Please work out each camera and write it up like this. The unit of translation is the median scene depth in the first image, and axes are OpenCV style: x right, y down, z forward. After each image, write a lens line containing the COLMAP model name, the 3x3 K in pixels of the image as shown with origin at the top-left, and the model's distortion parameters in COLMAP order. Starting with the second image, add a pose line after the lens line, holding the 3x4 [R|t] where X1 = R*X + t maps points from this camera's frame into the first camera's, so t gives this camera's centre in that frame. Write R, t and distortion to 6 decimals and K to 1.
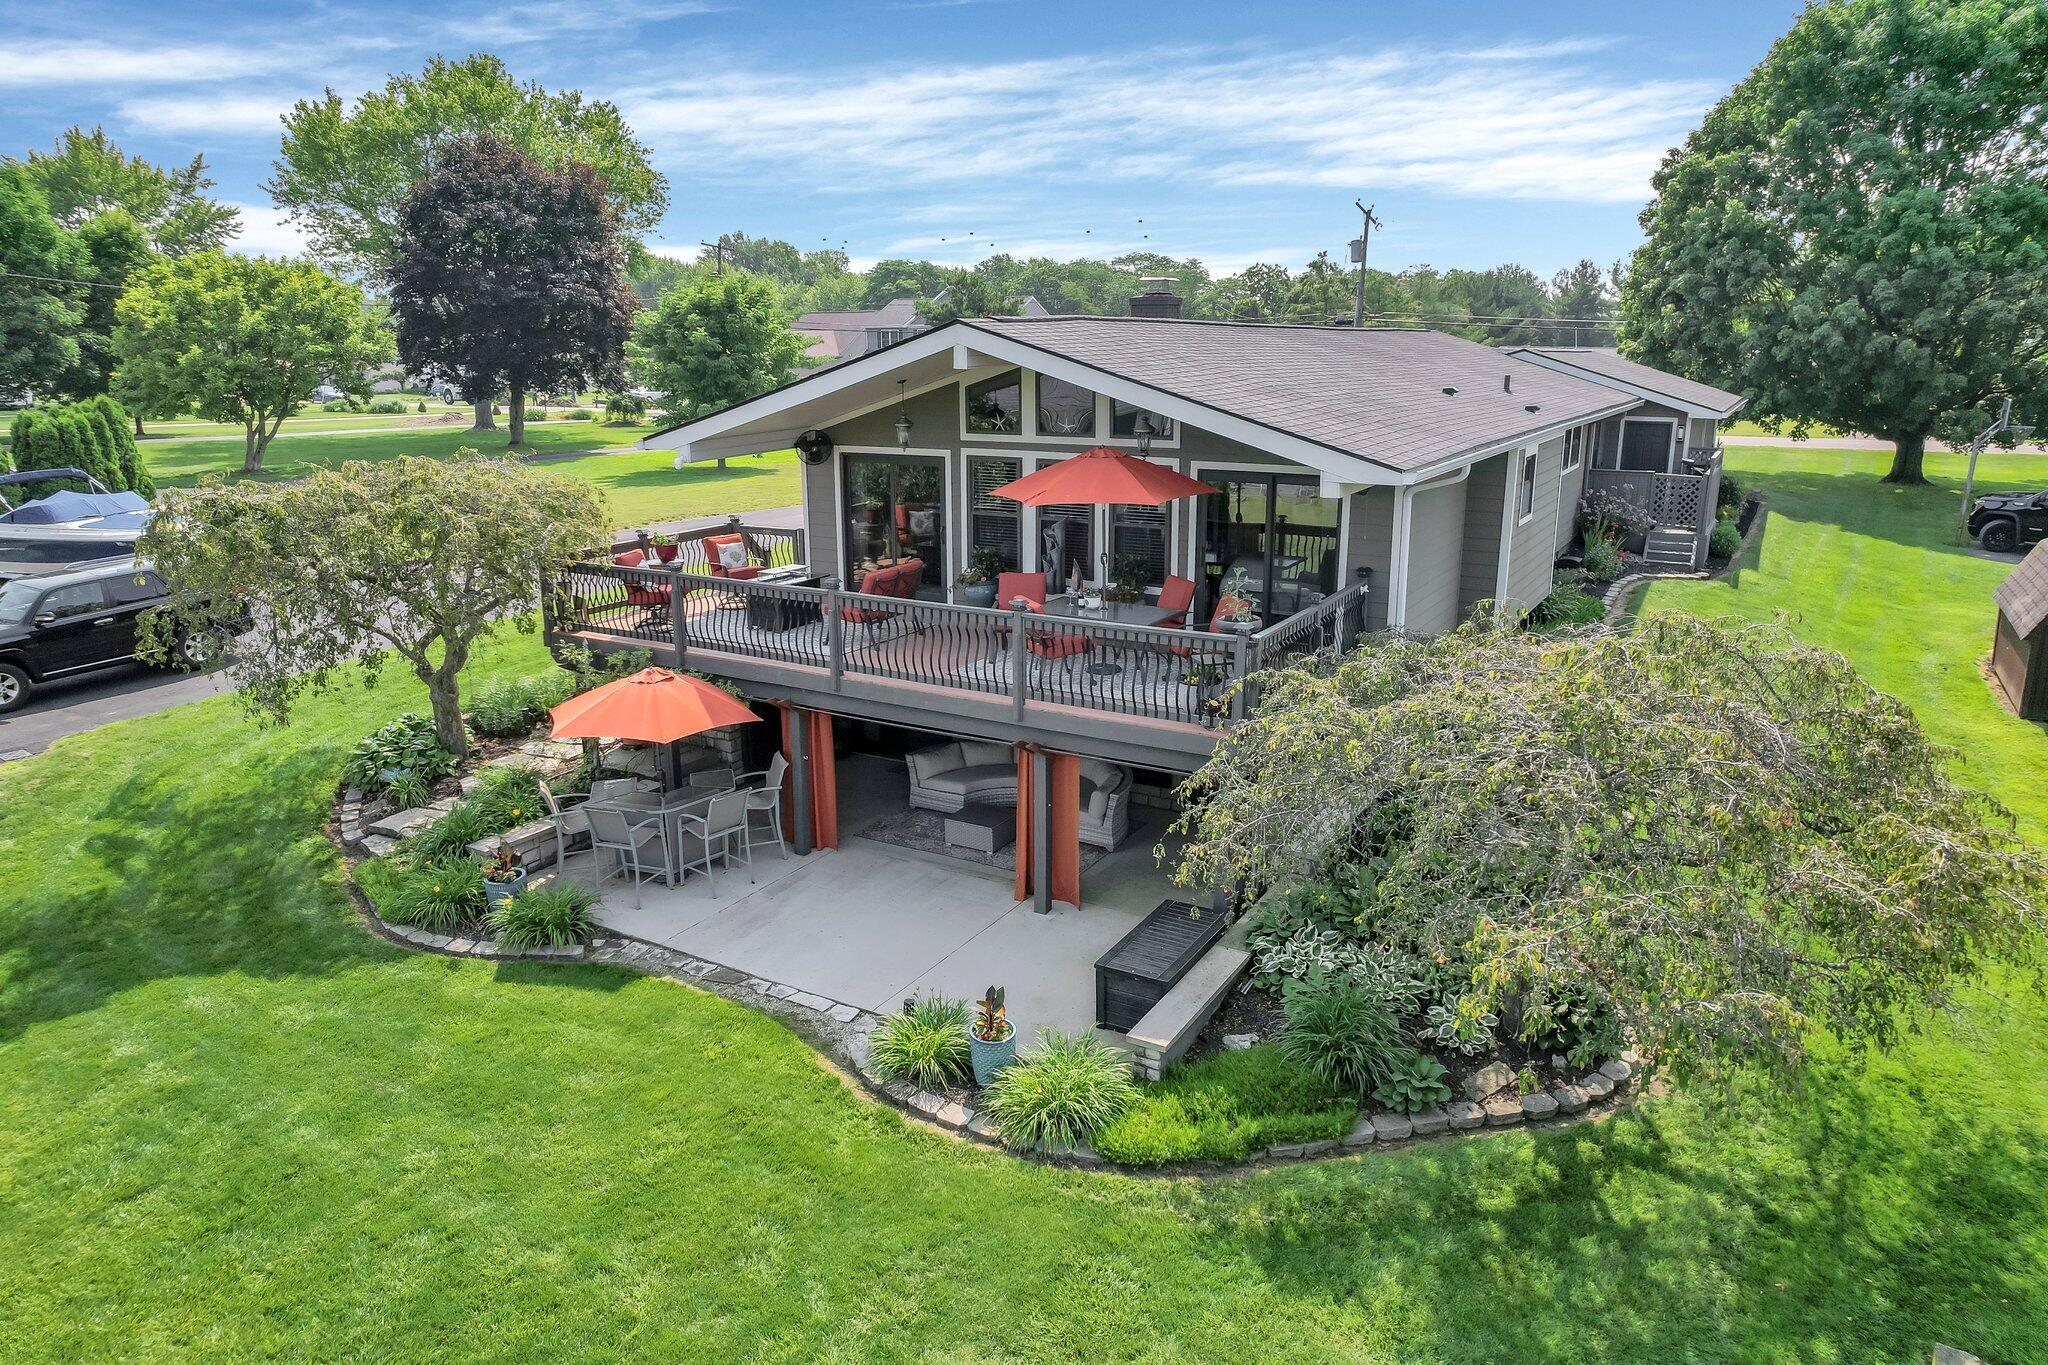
lens RADIAL K [[1292.2, 0, 1026.4], [0, 1292.2, 689.7], [0, 0, 1]] dist [-0.065104, 0.056139]
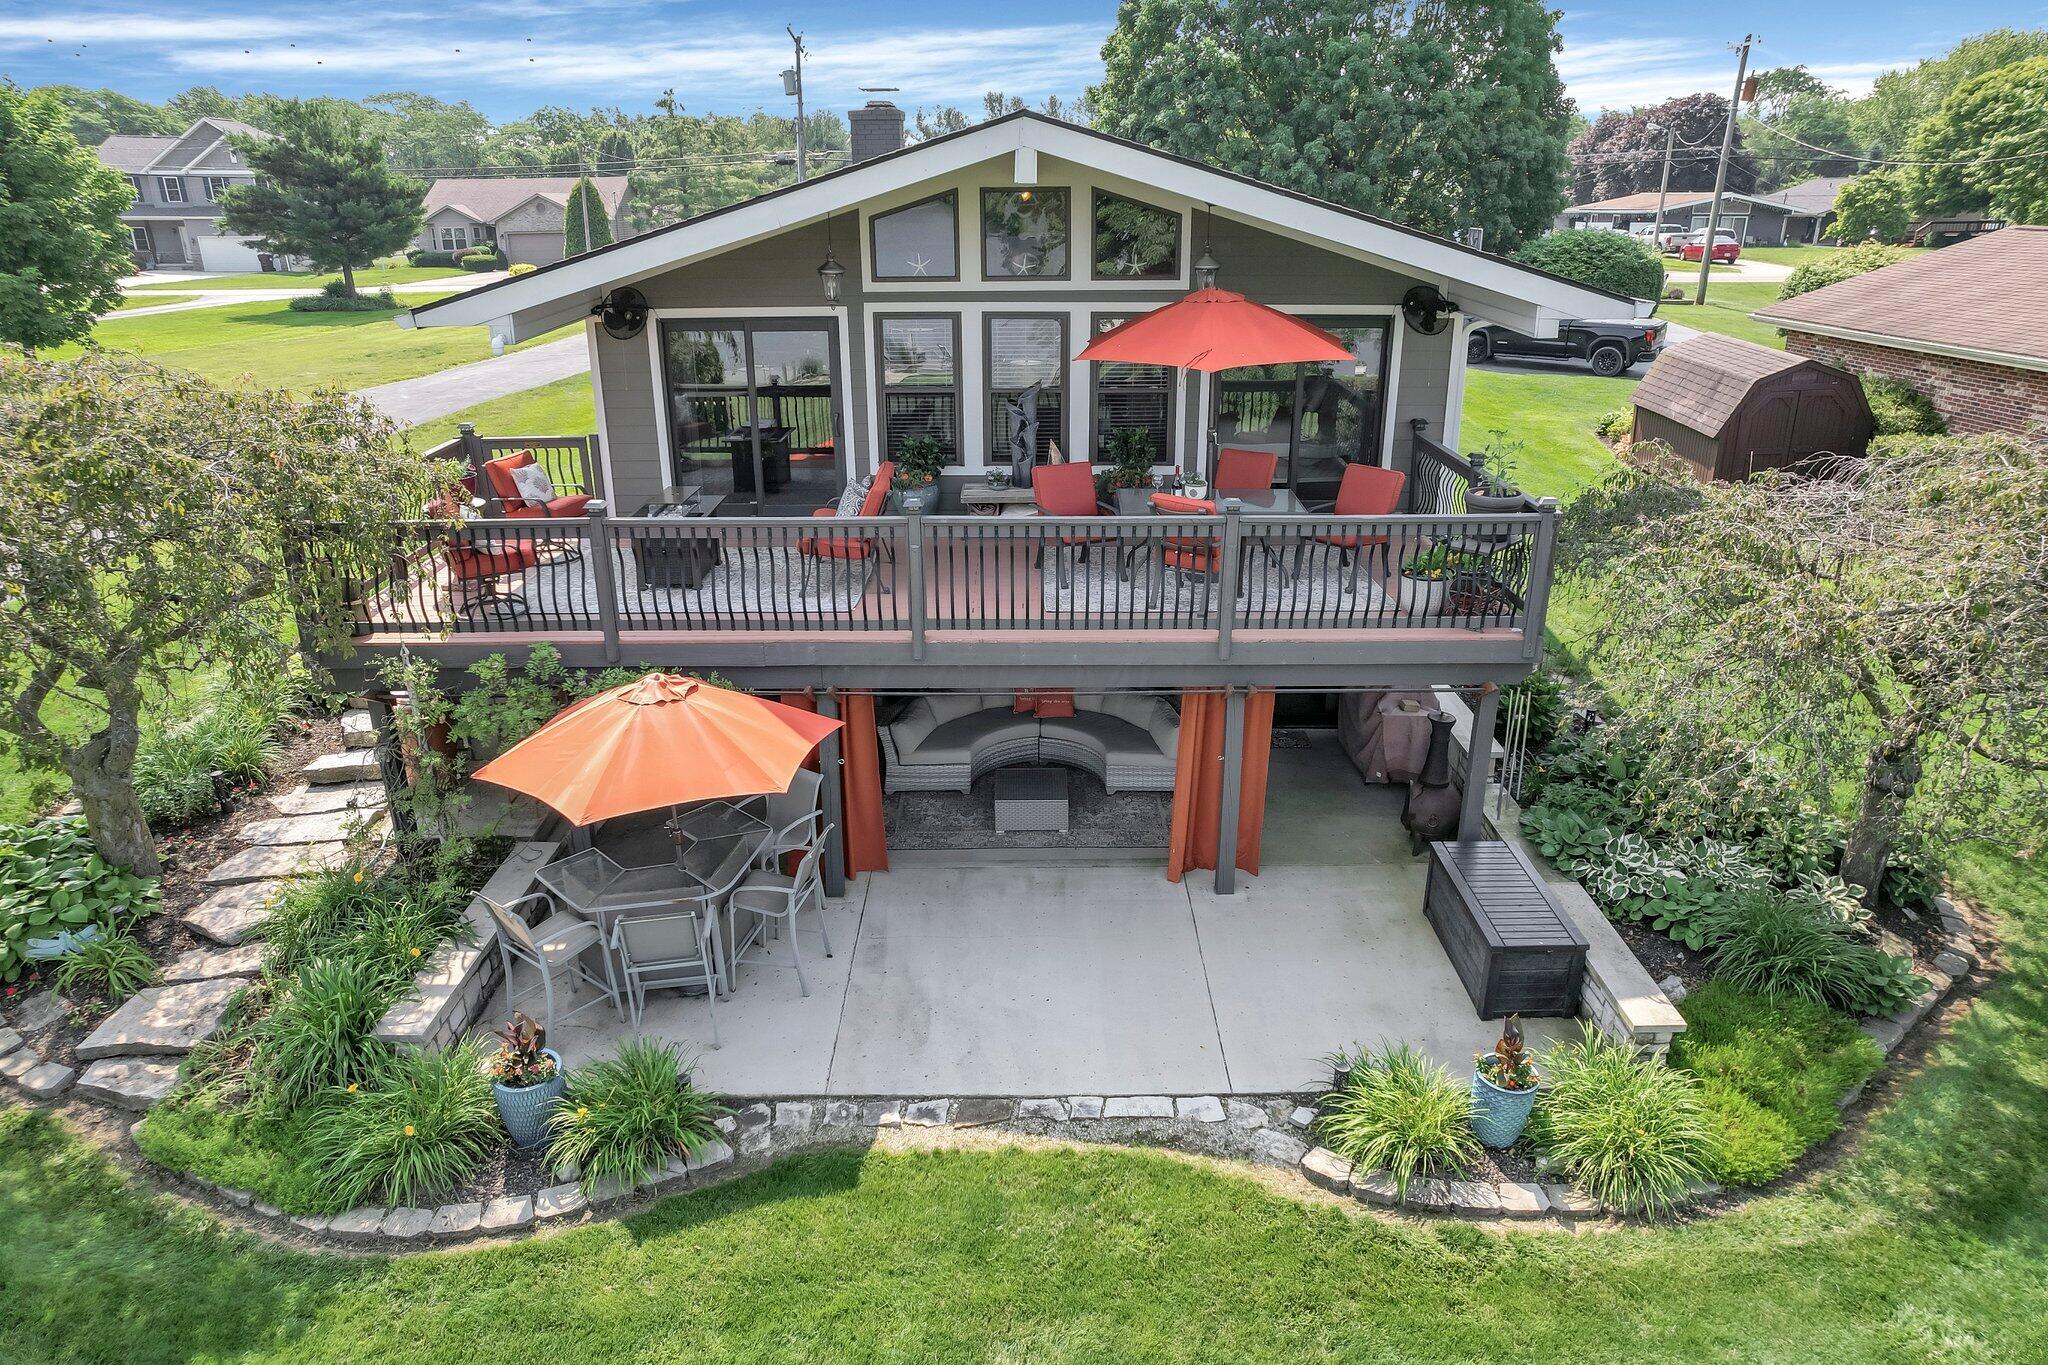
lens RADIAL K [[1292.2, 0, 1022.9], [0, 1292.2, 690.3], [0, 0, 1]] dist [-0.065104, 0.056139]
pose [[0.862100, -0.184113, 0.472109, -0.387989], [0.133348, 0.981250, 0.139166, -0.065453], [-0.488879, -0.057020, 0.870486, 0.330003]]
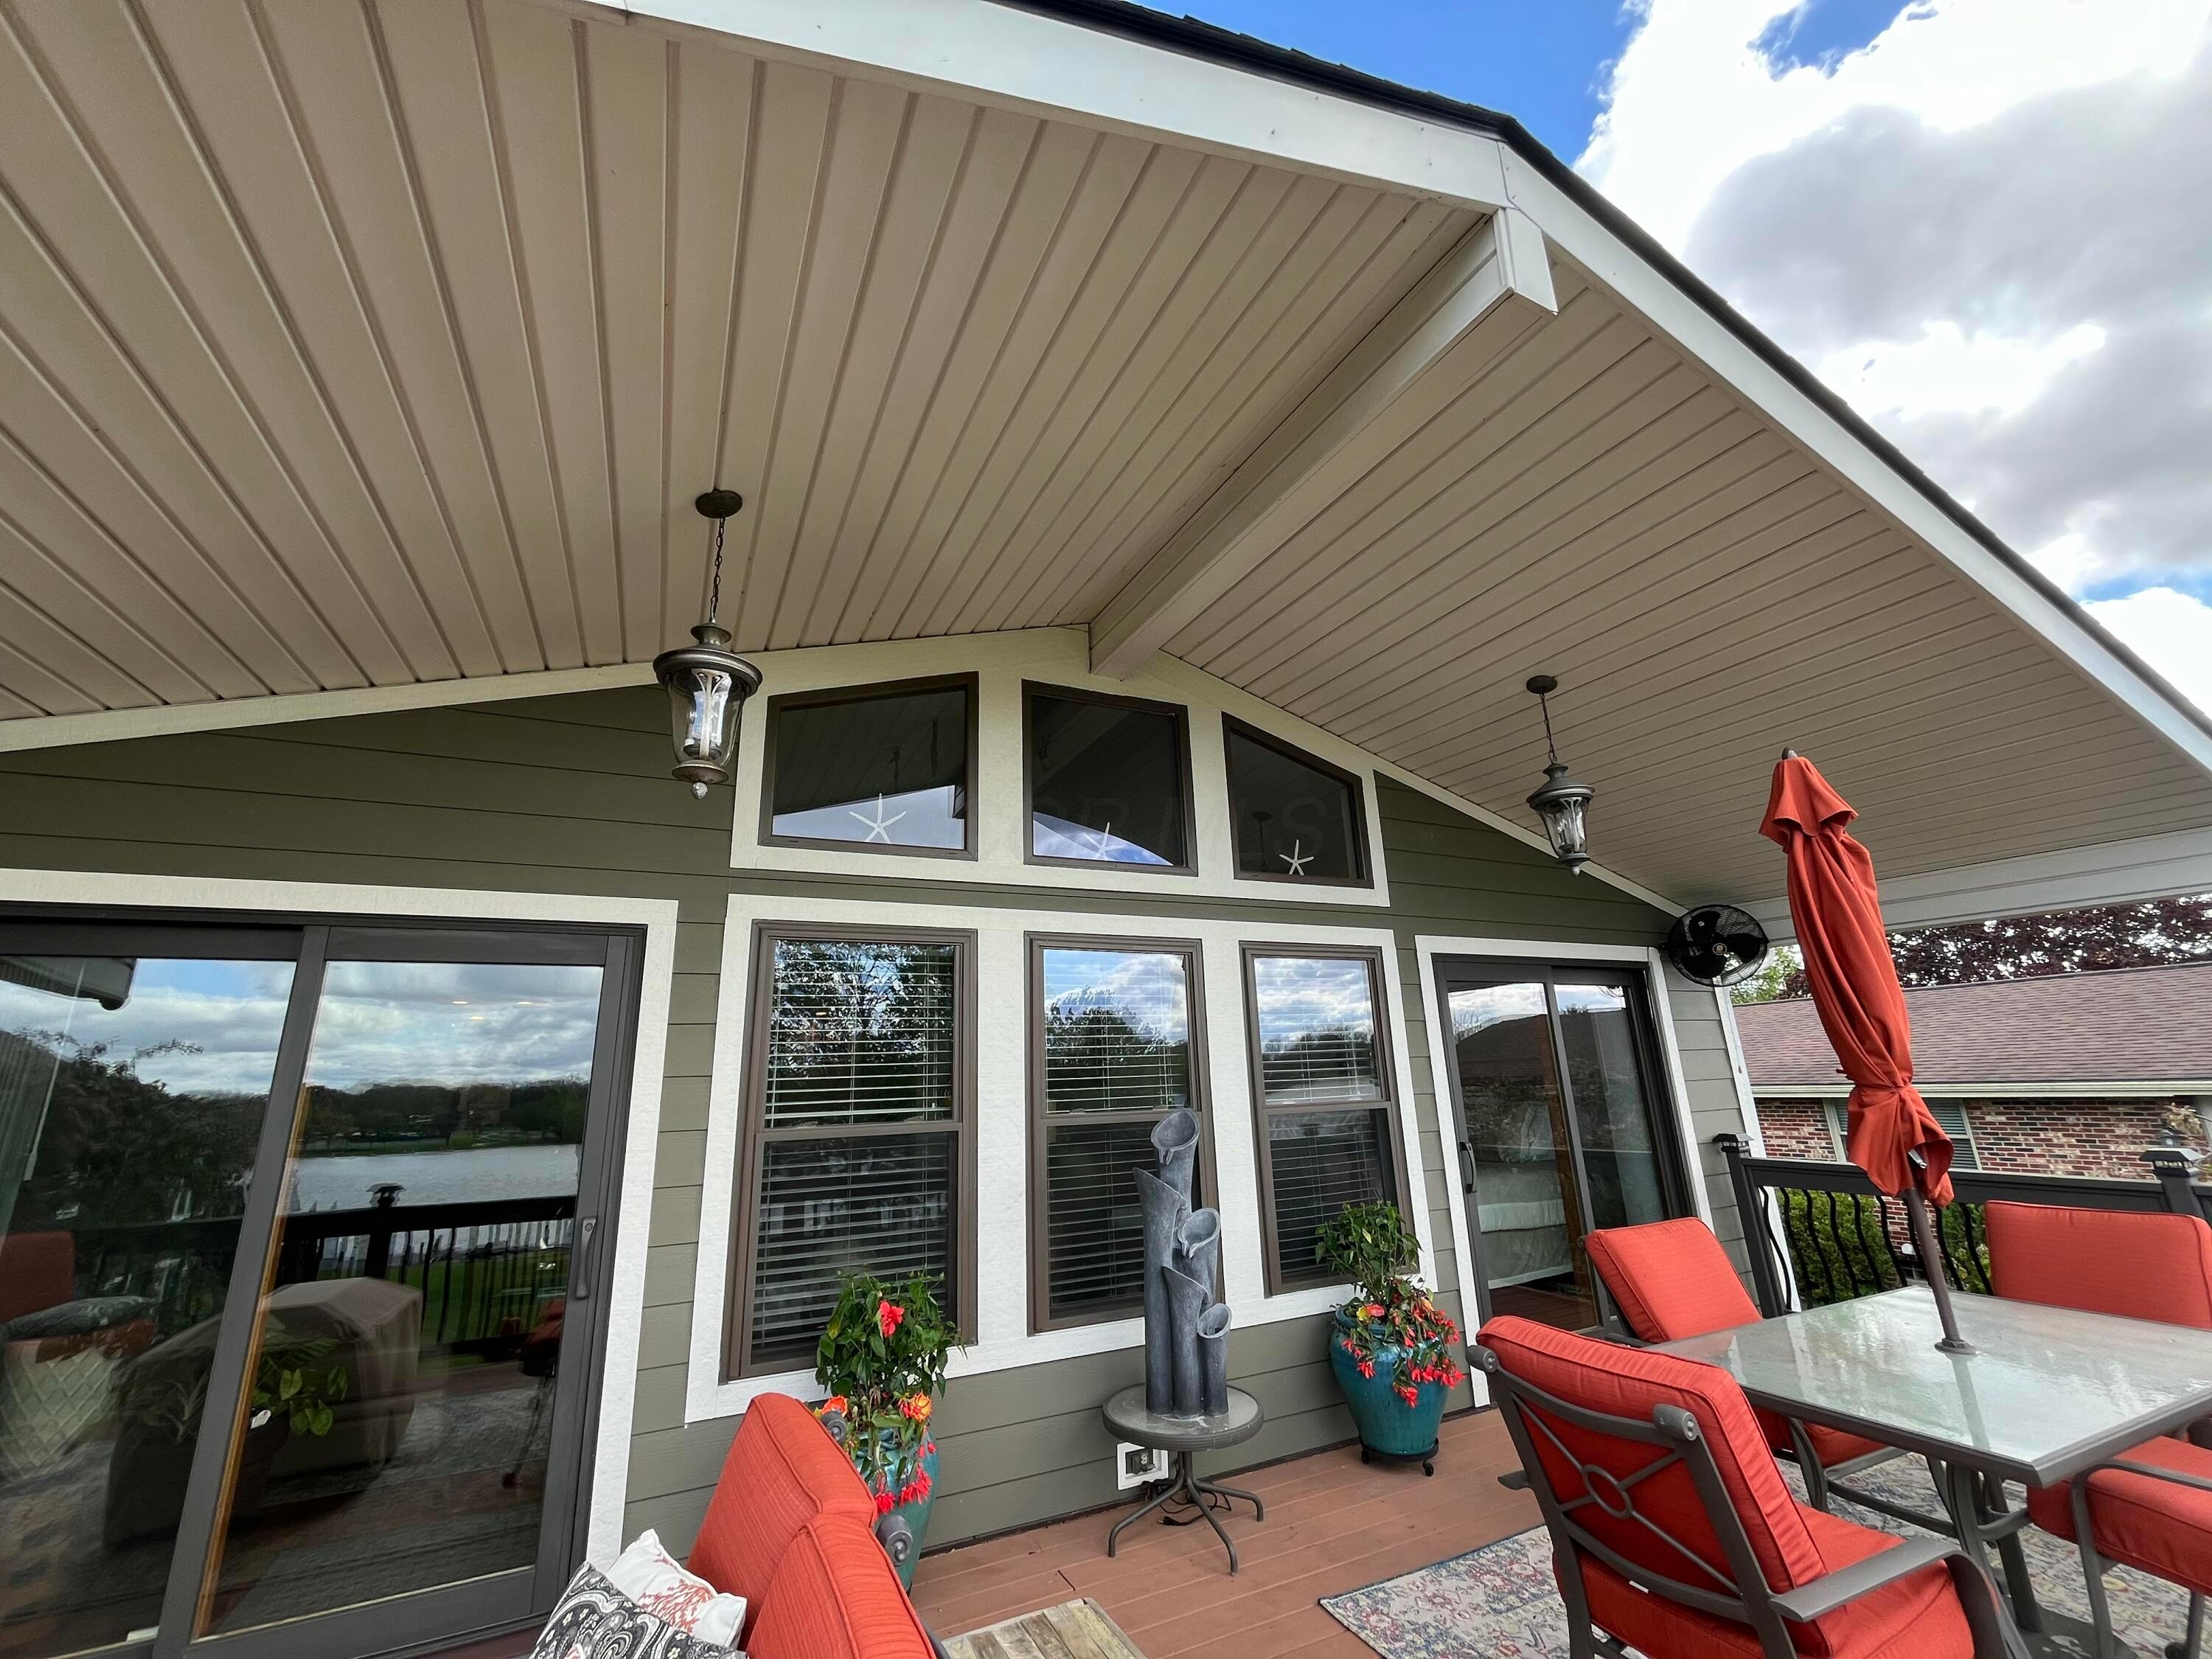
lens RADIAL K [[892.6, 0, 1097.6], [0, 892.6, 832.7], [0, 0, 1]] dist [0.000461, 0.000917]
pose [[0.556852, 0.200437, 0.806065, -0.177074], [0.241044, 0.889689, -0.387751, -0.114741], [-0.794867, 0.410217, 0.447111, 0.914237]]
